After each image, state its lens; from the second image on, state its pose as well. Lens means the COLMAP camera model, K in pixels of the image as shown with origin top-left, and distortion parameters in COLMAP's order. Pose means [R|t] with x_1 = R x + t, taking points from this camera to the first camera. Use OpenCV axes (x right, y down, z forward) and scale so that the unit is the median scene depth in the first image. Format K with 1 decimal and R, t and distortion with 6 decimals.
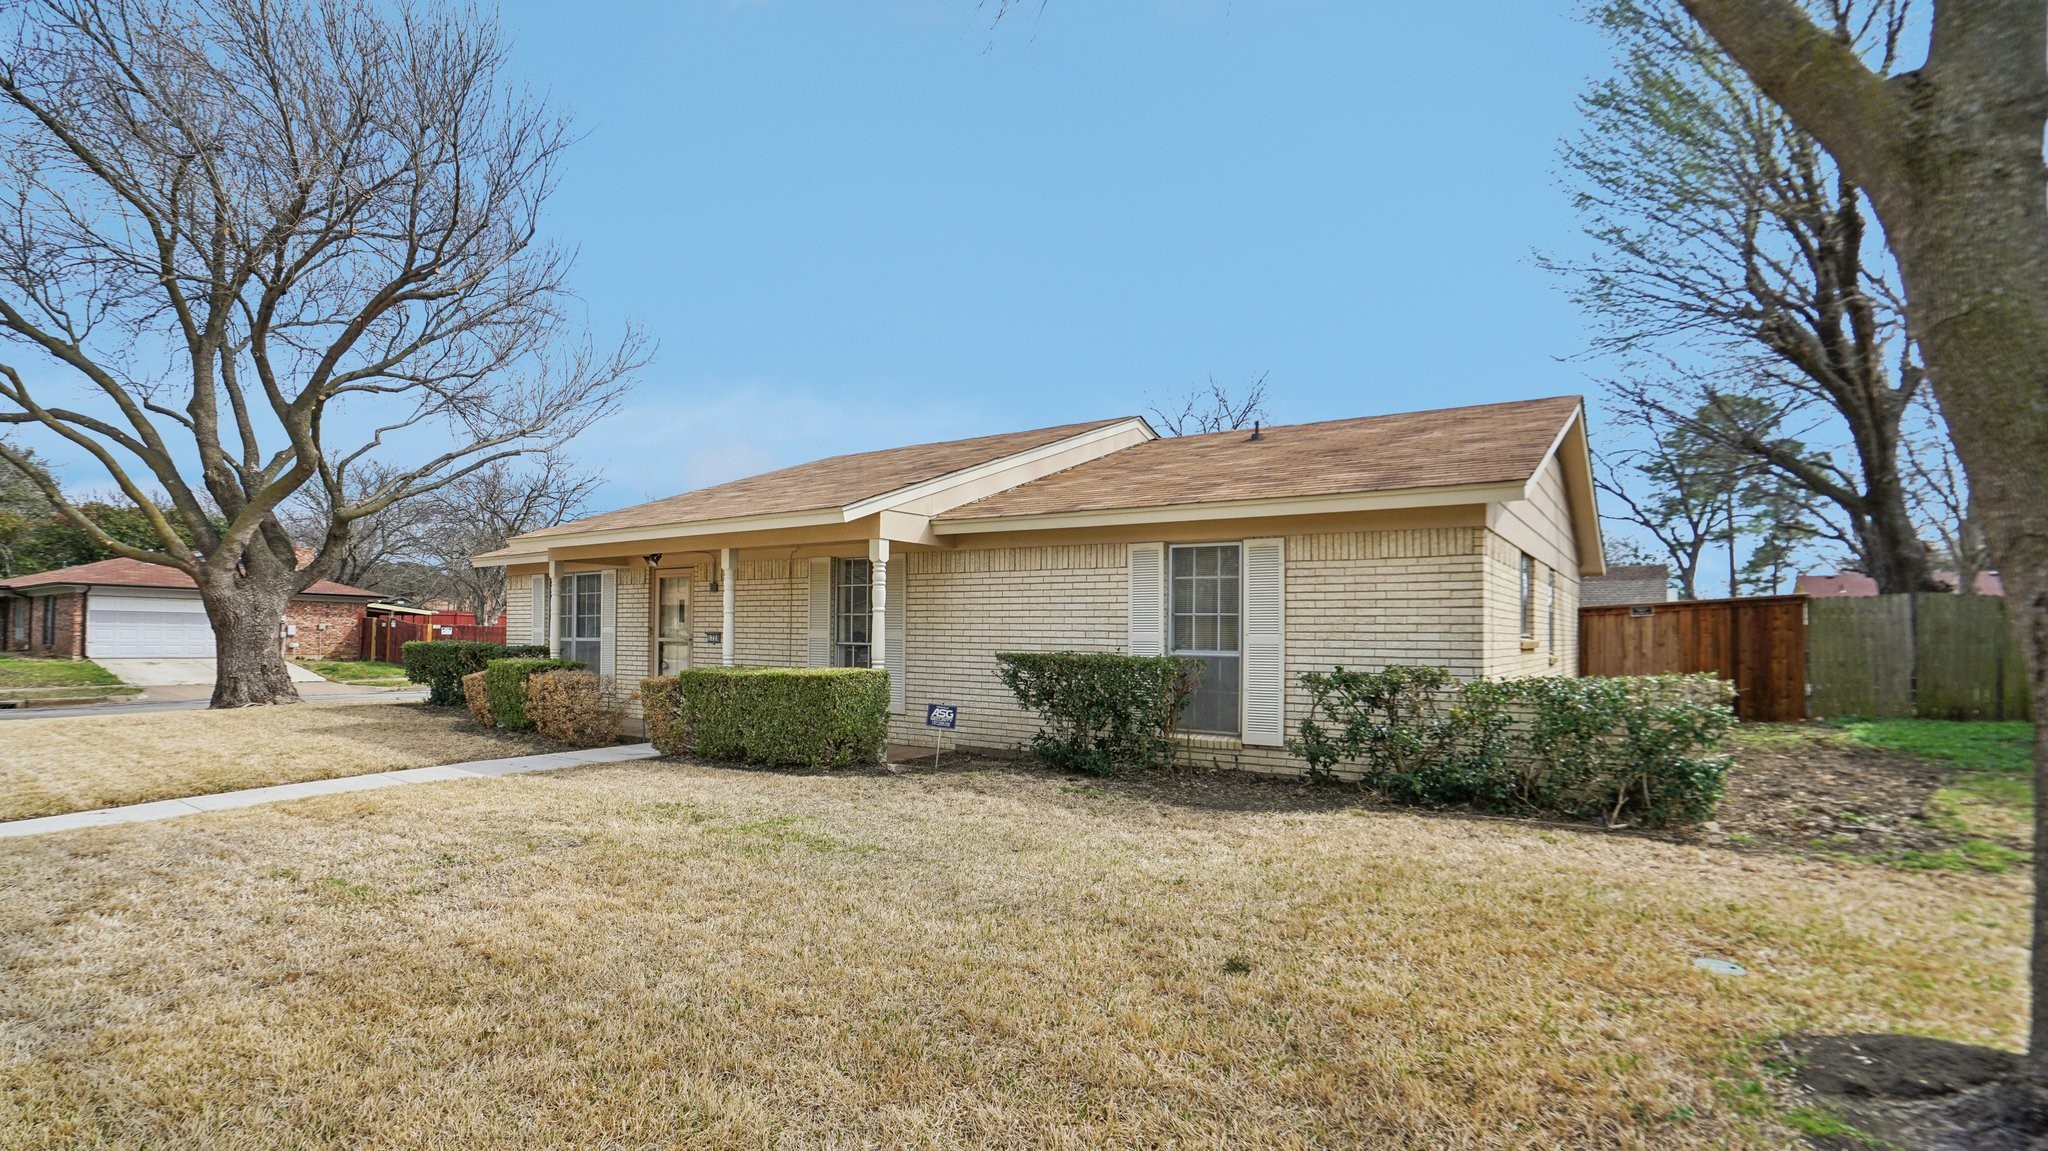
lens RADIAL K [[939.7, 0, 1024.0], [0, 939.7, 575.5], [0, 0, 1]] dist [-0.026031, 0.000574]
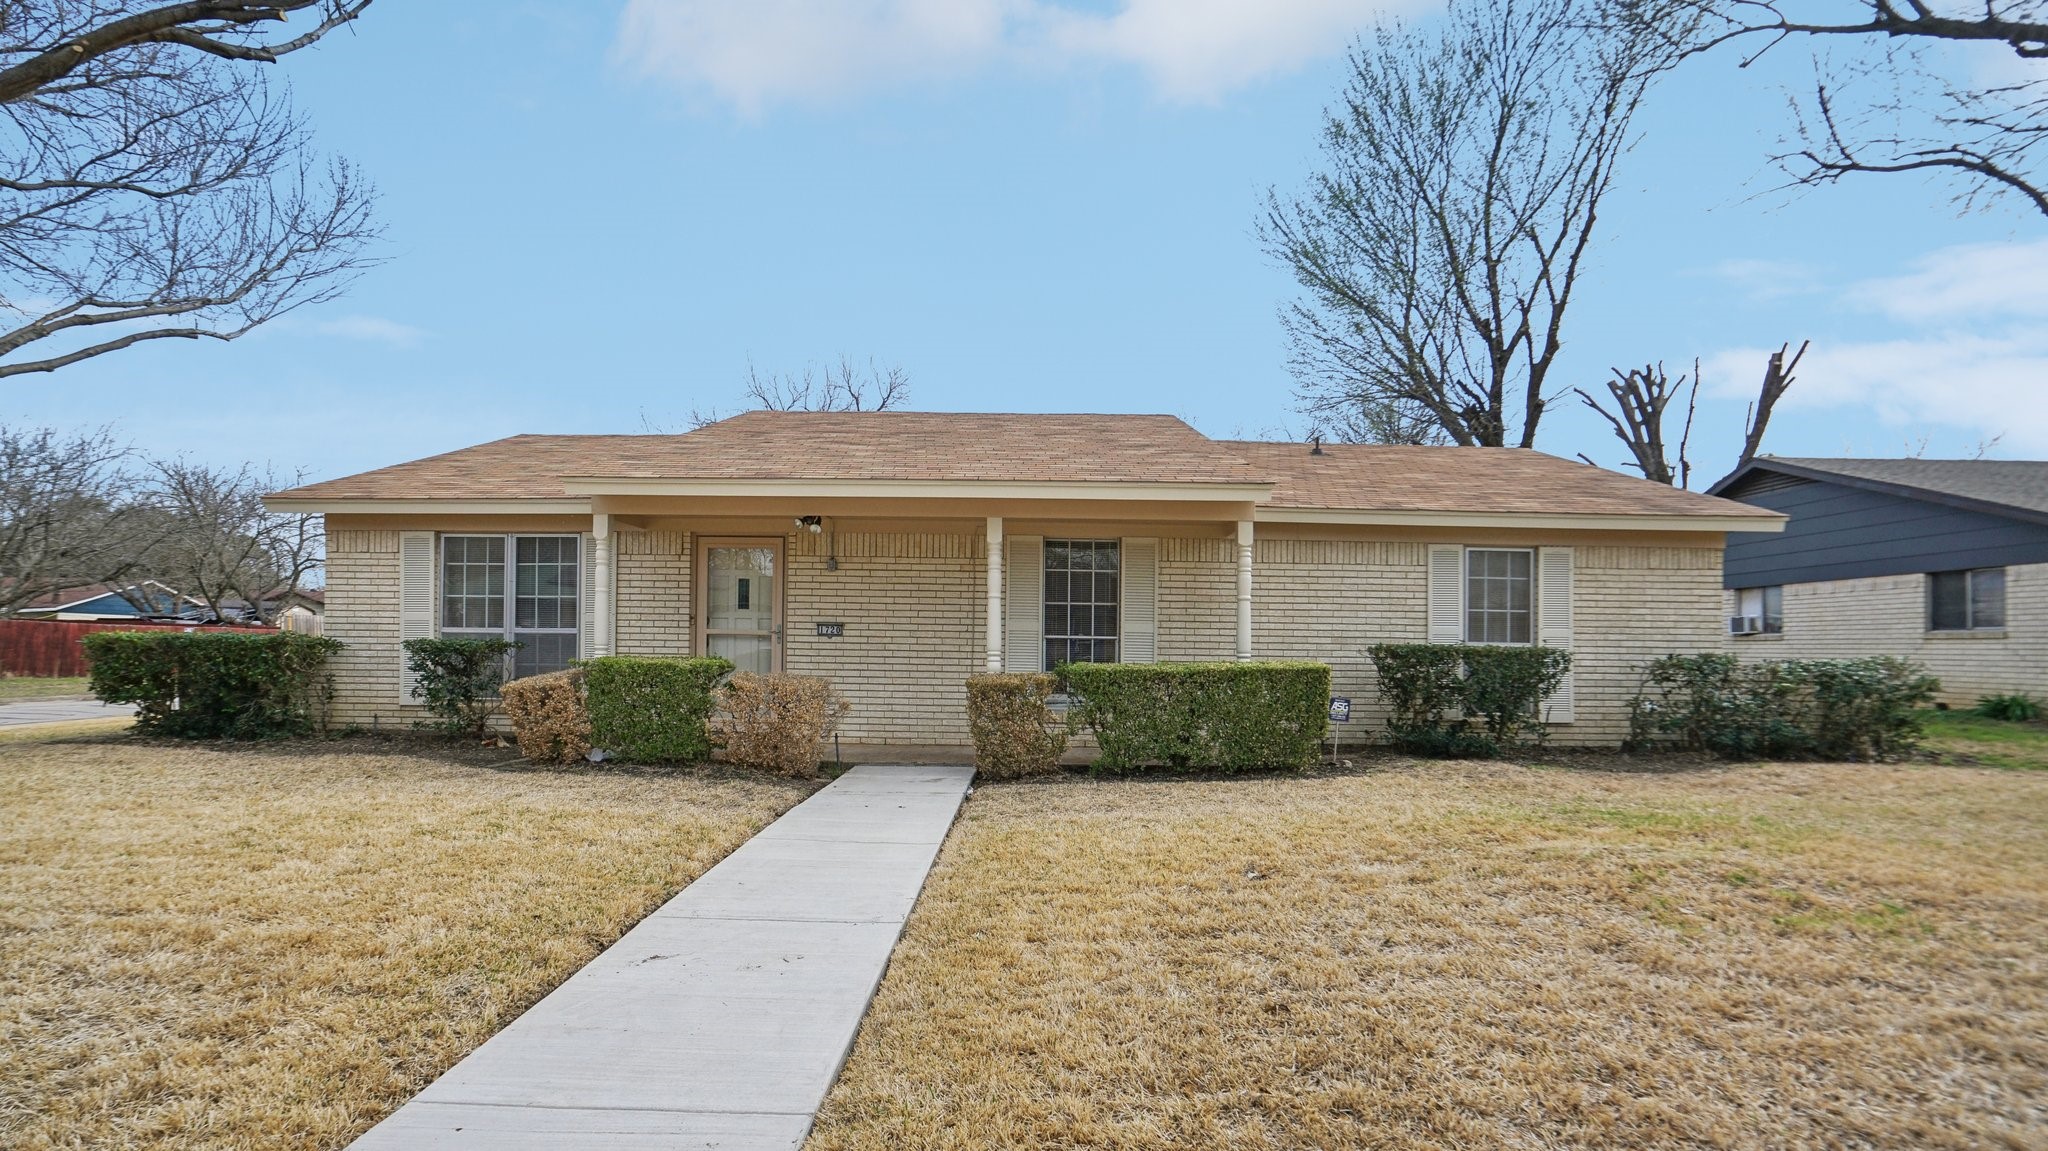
lens RADIAL K [[939.7, 0, 1024.0], [0, 939.7, 575.5], [0, 0, 1]] dist [-0.026031, 0.000574]
pose [[0.832807, 0.043195, 0.551875, -0.890001], [-0.041000, 0.999026, -0.016321, 0.039853], [-0.552043, -0.009035, 0.833767, 0.368914]]
